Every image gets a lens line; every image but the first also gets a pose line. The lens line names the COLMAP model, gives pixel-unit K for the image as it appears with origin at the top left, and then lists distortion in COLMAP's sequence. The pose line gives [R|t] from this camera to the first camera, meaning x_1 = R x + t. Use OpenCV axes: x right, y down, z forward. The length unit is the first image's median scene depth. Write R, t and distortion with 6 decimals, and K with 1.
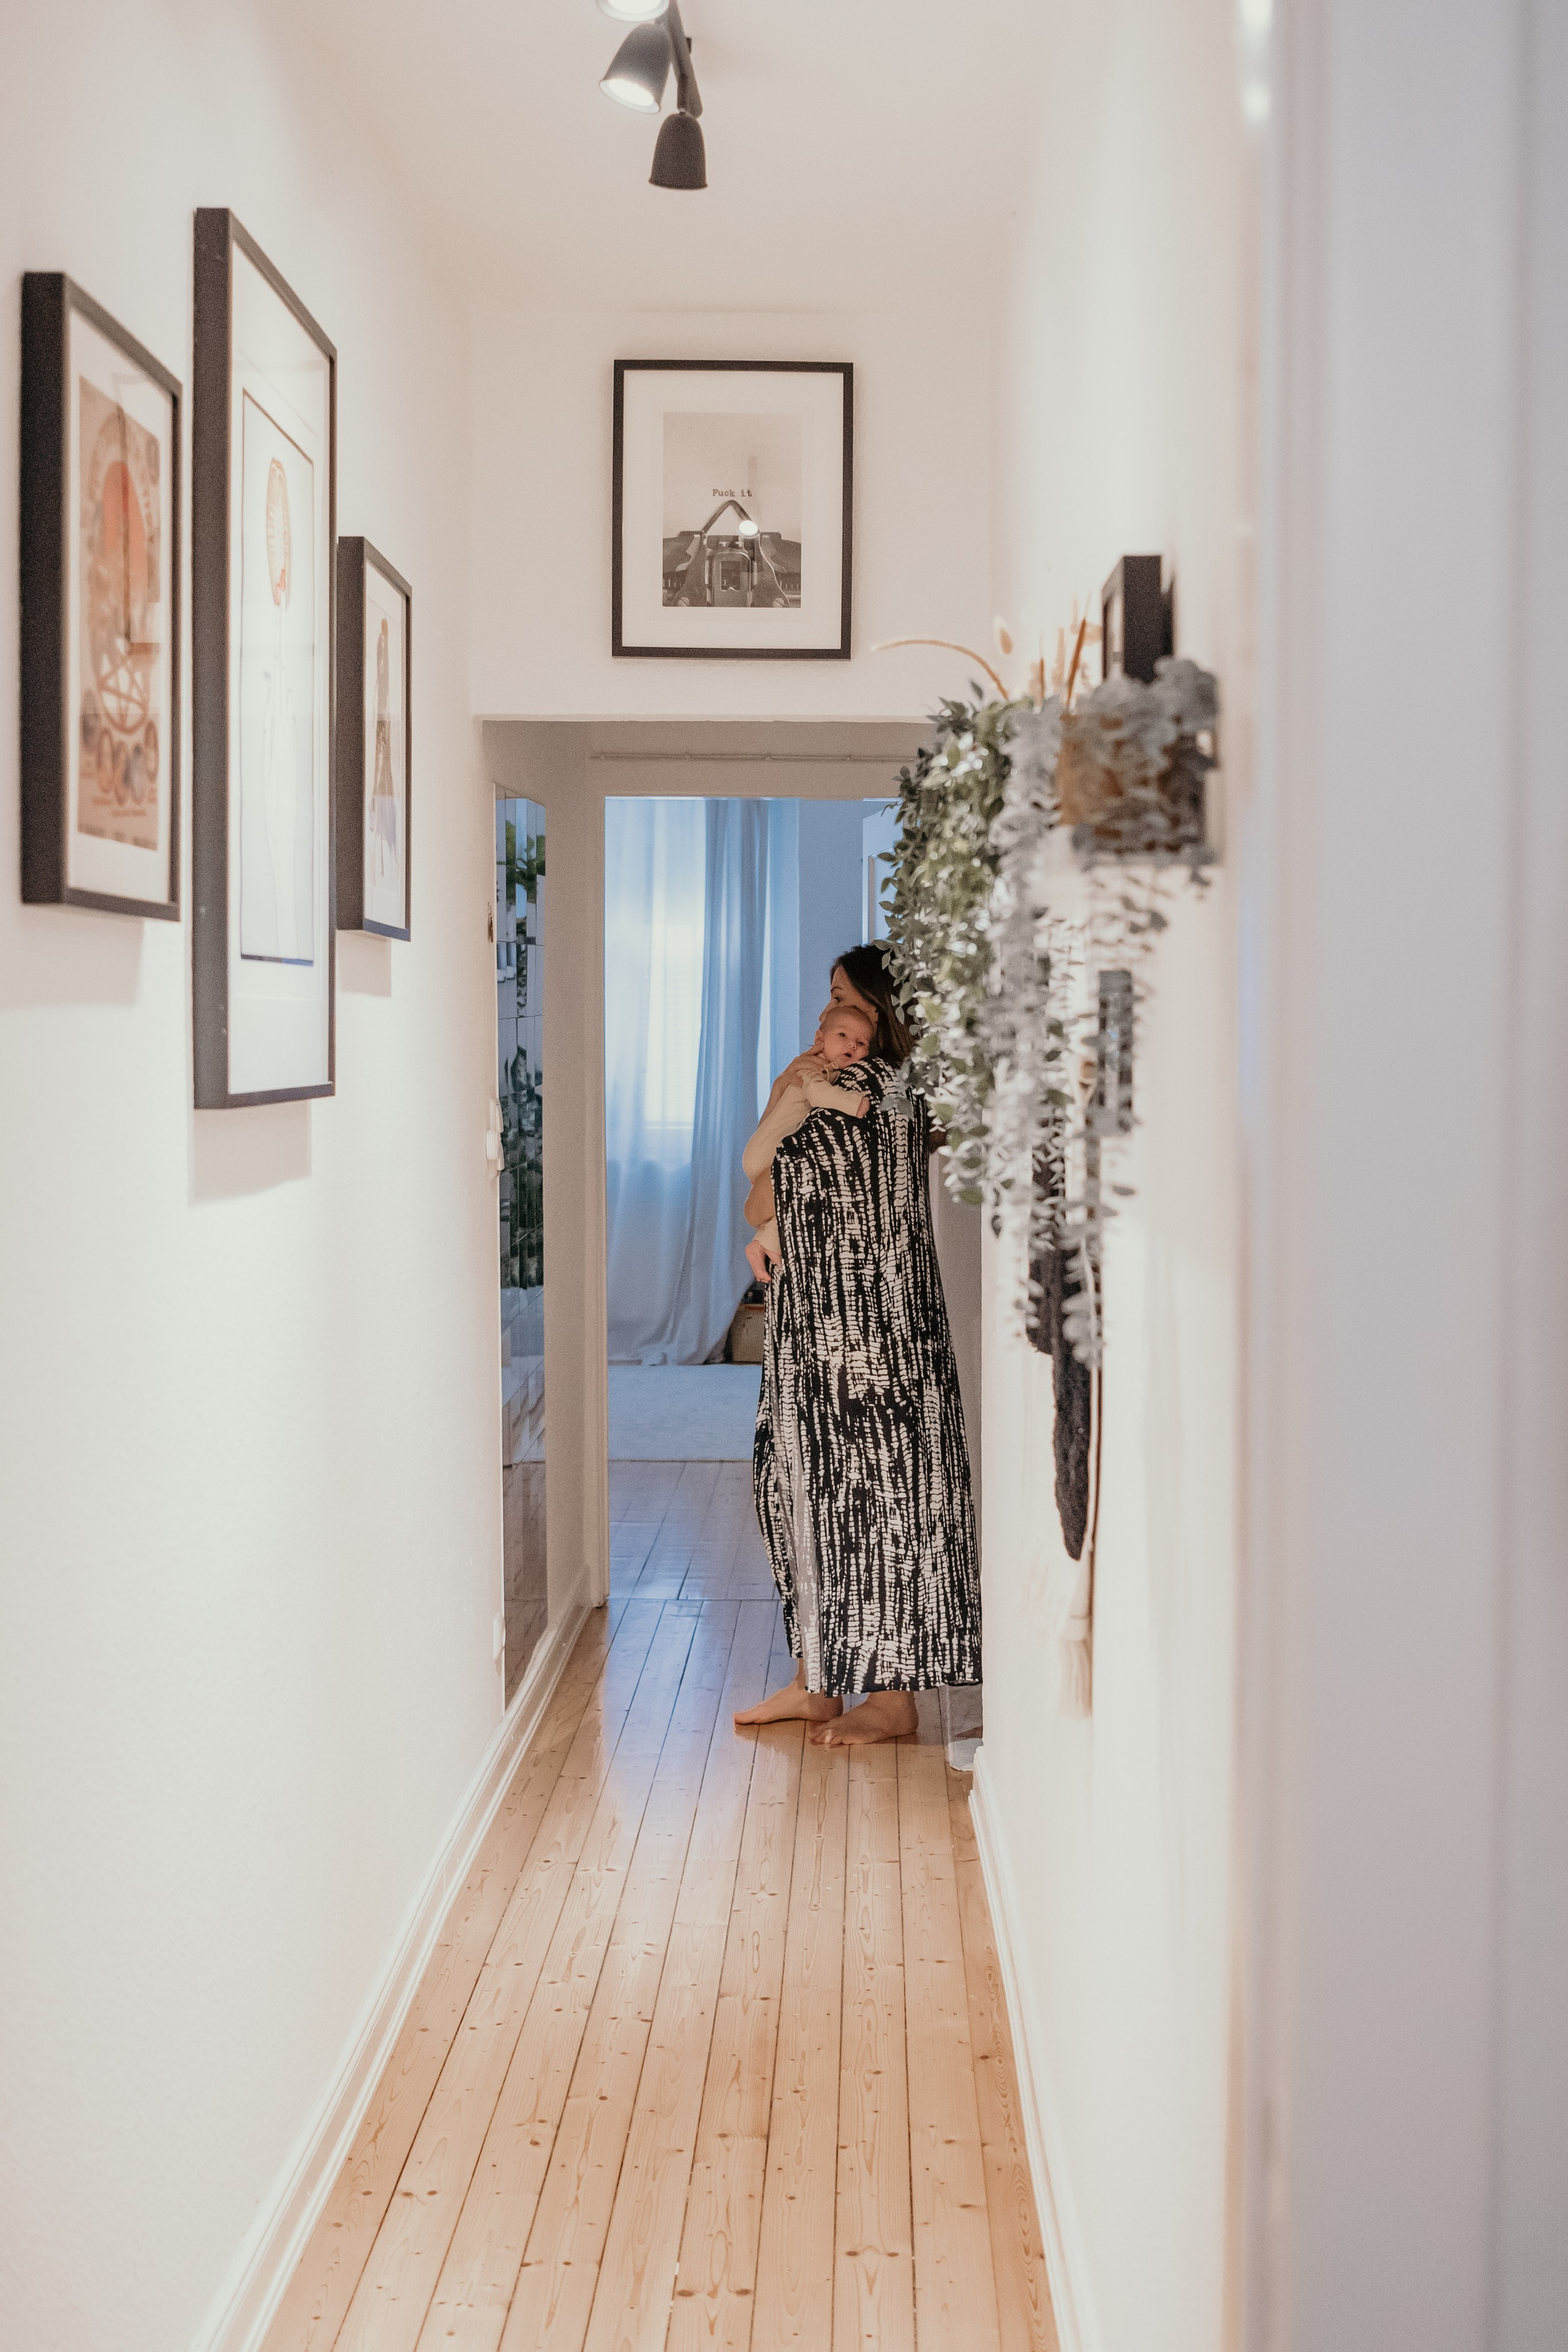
lens RADIAL K [[2964.6, 0, 885.2], [0, 2964.6, 1100.0], [0, 0, 1]] dist [-0.019069, -0.024339]
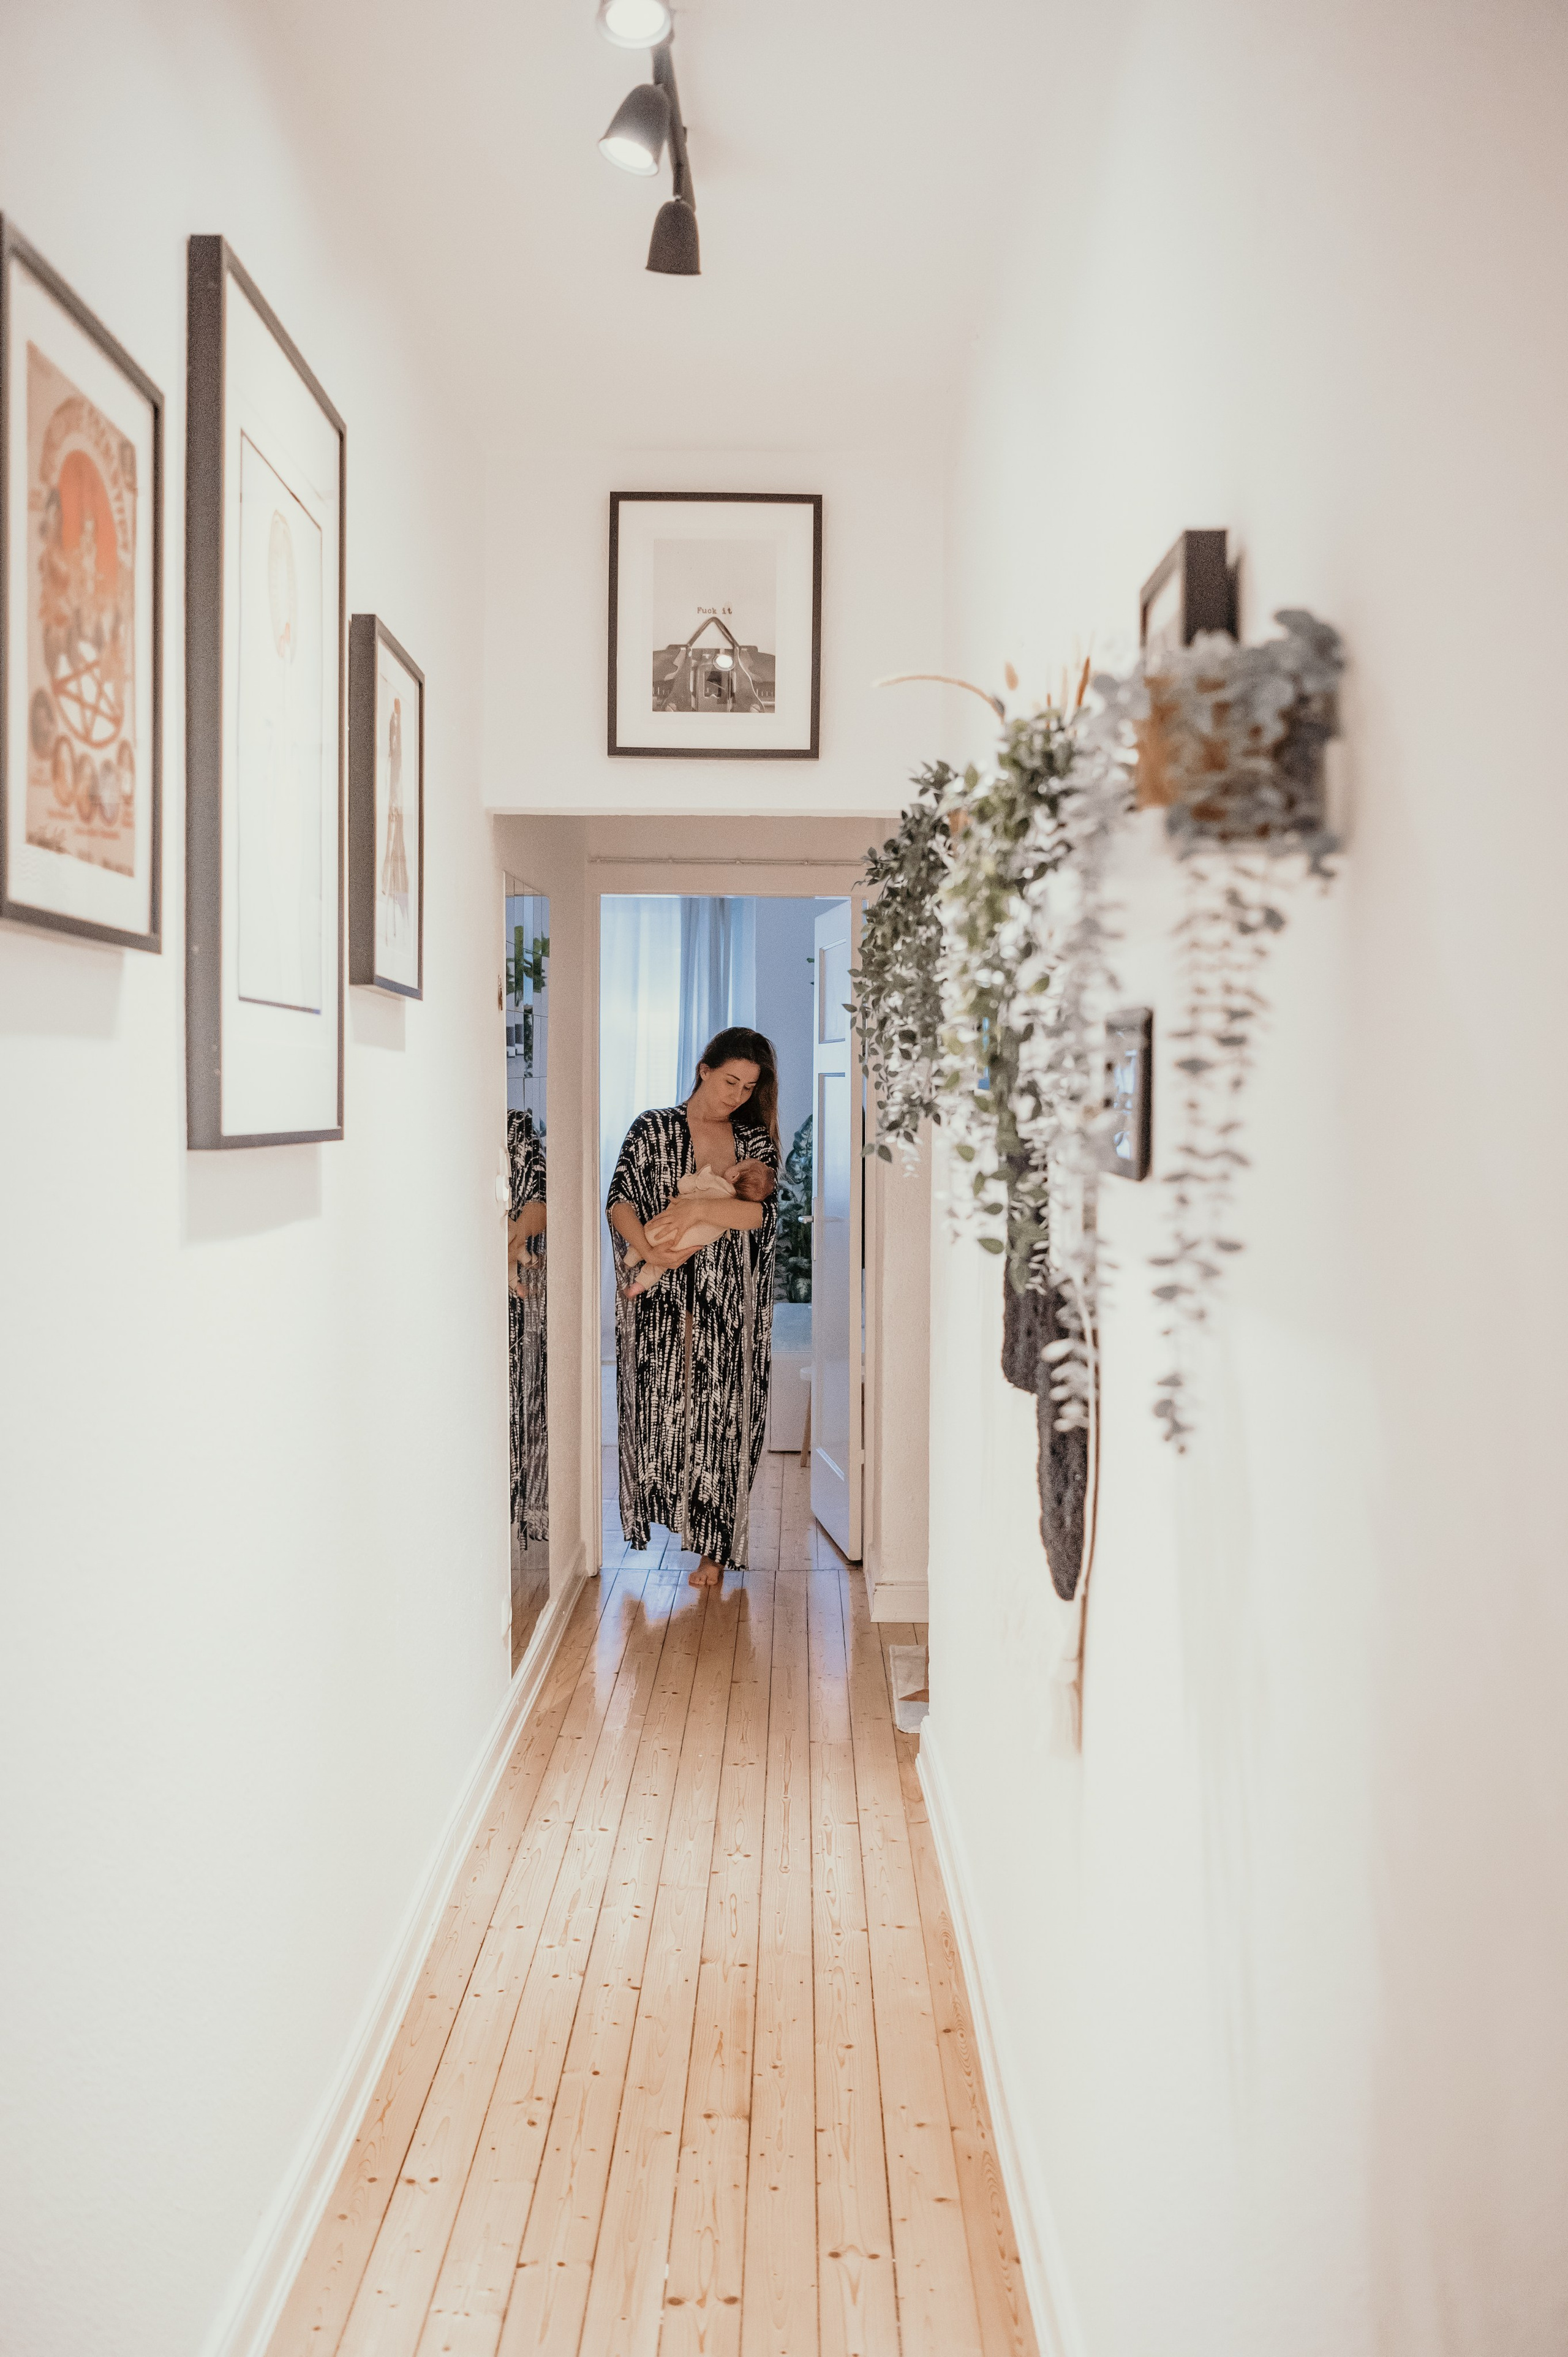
lens RADIAL K [[2223.7, 0, 784.0], [0, 2223.7, 1178.5], [0, 0, 1]] dist [-0.011755, -0.013498]
pose [[0.999930, 0.004007, -0.011146, -0.021892], [-0.003890, 0.999938, 0.010419, 0.003463], [0.011187, -0.010375, 0.999884, 0.223835]]
